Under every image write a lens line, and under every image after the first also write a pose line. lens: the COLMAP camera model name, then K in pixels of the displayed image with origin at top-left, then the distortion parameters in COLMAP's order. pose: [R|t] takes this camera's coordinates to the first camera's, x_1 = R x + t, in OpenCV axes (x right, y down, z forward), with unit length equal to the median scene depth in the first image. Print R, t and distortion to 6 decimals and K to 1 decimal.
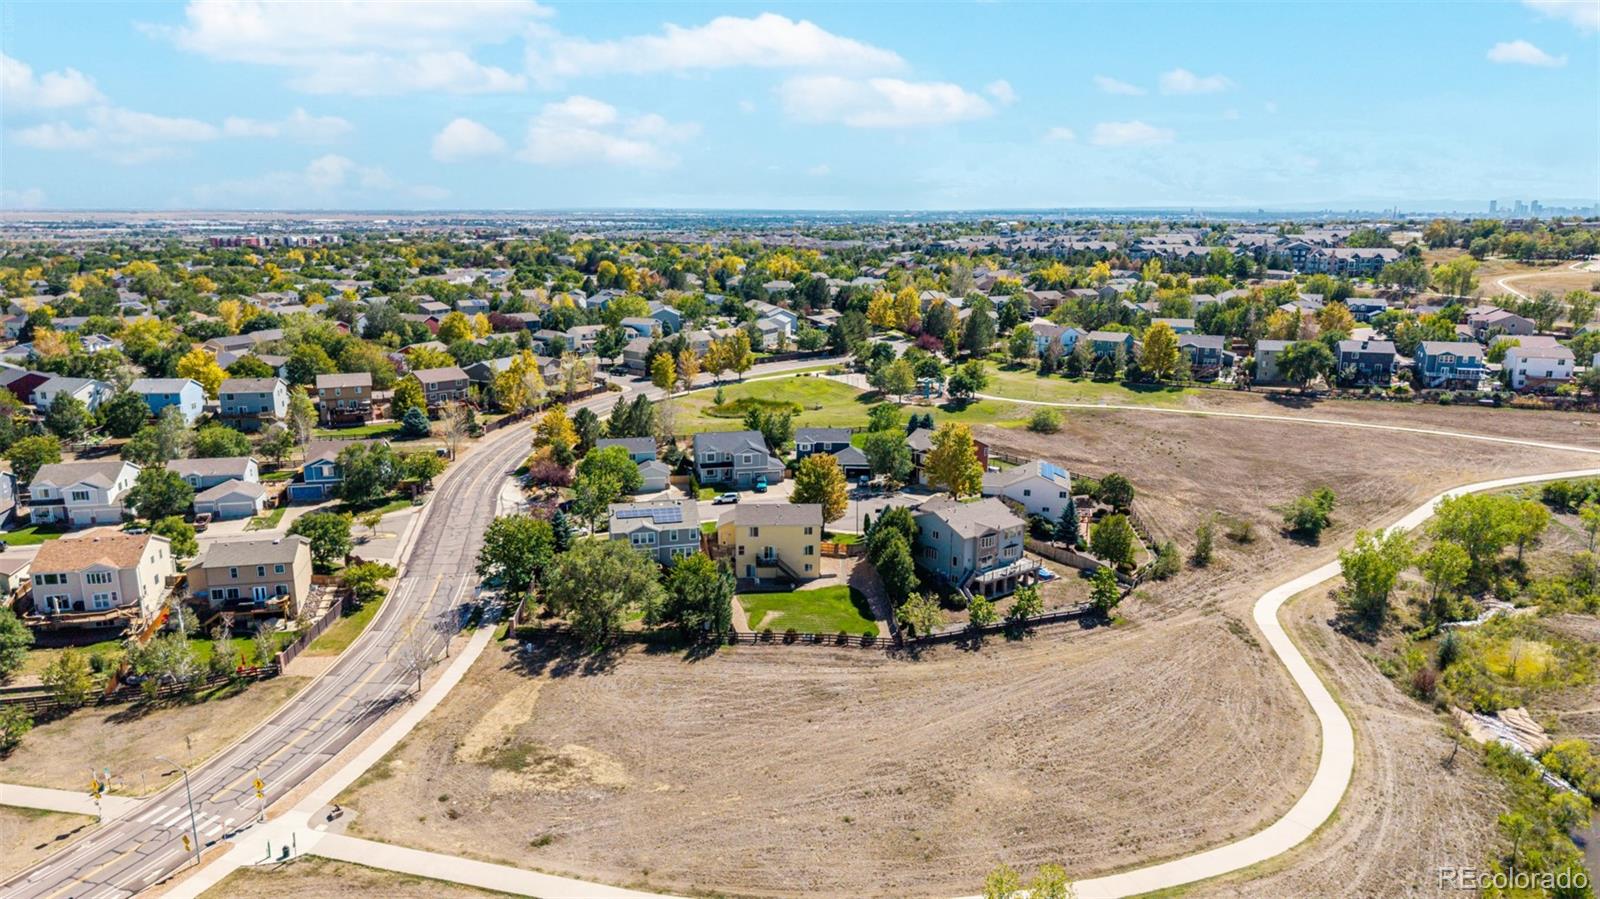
lens RADIAL K [[1068.8, 0, 815.4], [0, 1068.8, 449.0], [0, 0, 1]] dist [0.117097, -0.221345]
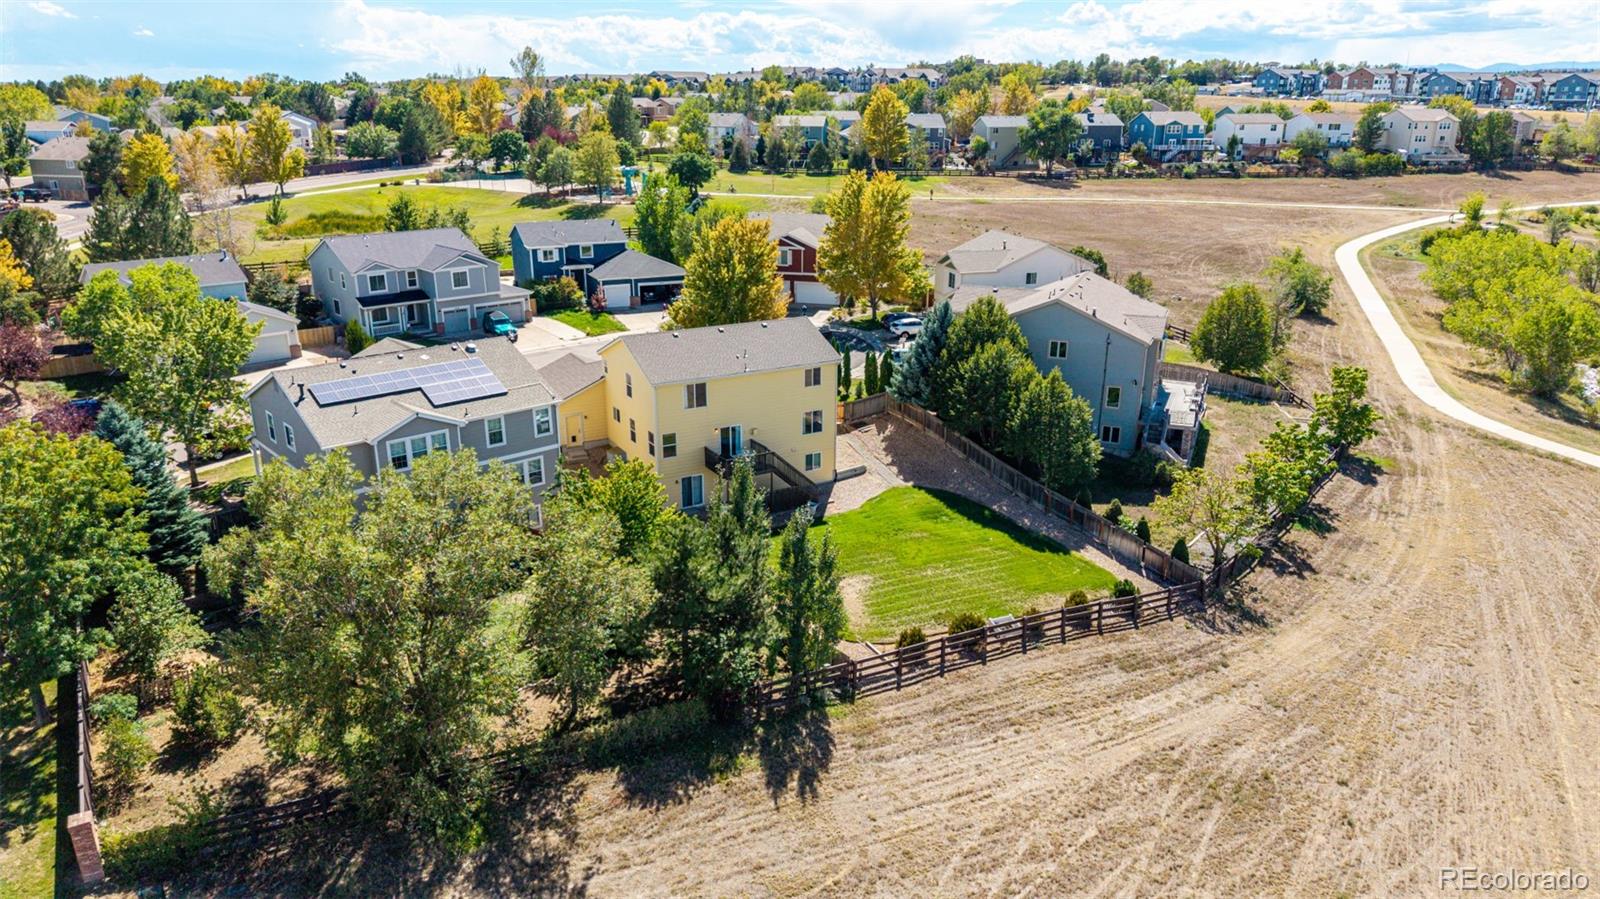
lens RADIAL K [[1069.3, 0, 800.0], [0, 1069.3, 449.5], [0, 0, 1]] dist [0.020789, -0.032144]
pose [[0.876257, -0.153243, 0.456825, -0.204716], [0.104639, 0.985972, 0.130035, 0.048267], [-0.470344, -0.066142, 0.880001, 0.612293]]
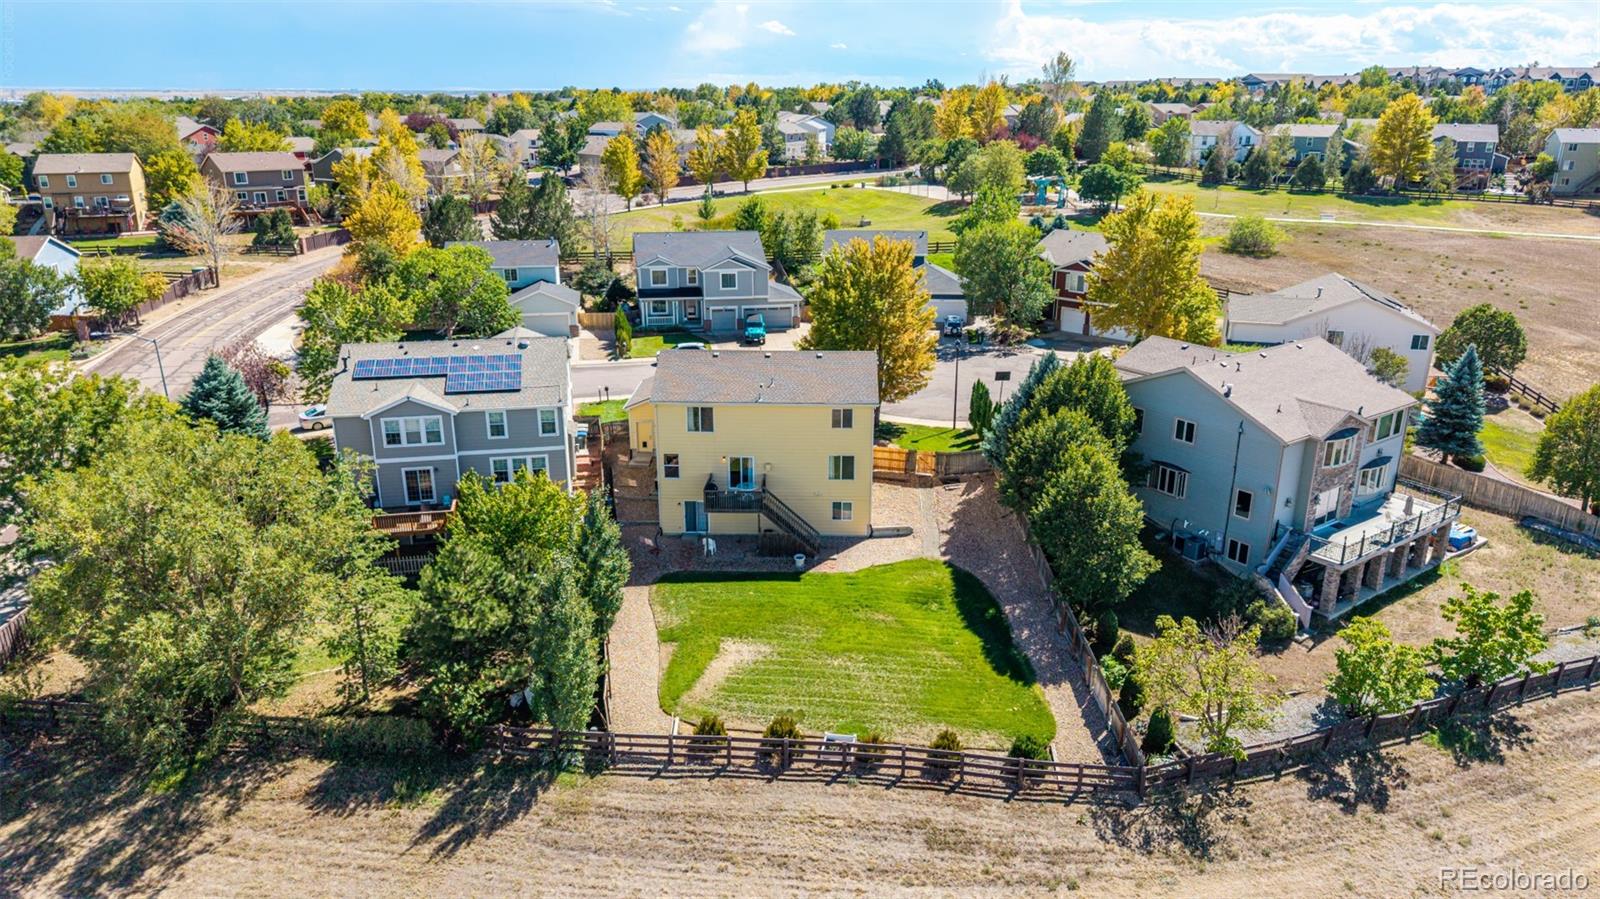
lens RADIAL K [[1070.1, 0, 809.6], [0, 1070.1, 437.8], [0, 0, 1]] dist [0.030591, -0.045810]
pose [[0.999003, 0.010417, -0.043401, -0.001483], [-0.006464, 0.995897, 0.090261, 0.047783], [0.044163, -0.089891, 0.994972, 0.601755]]
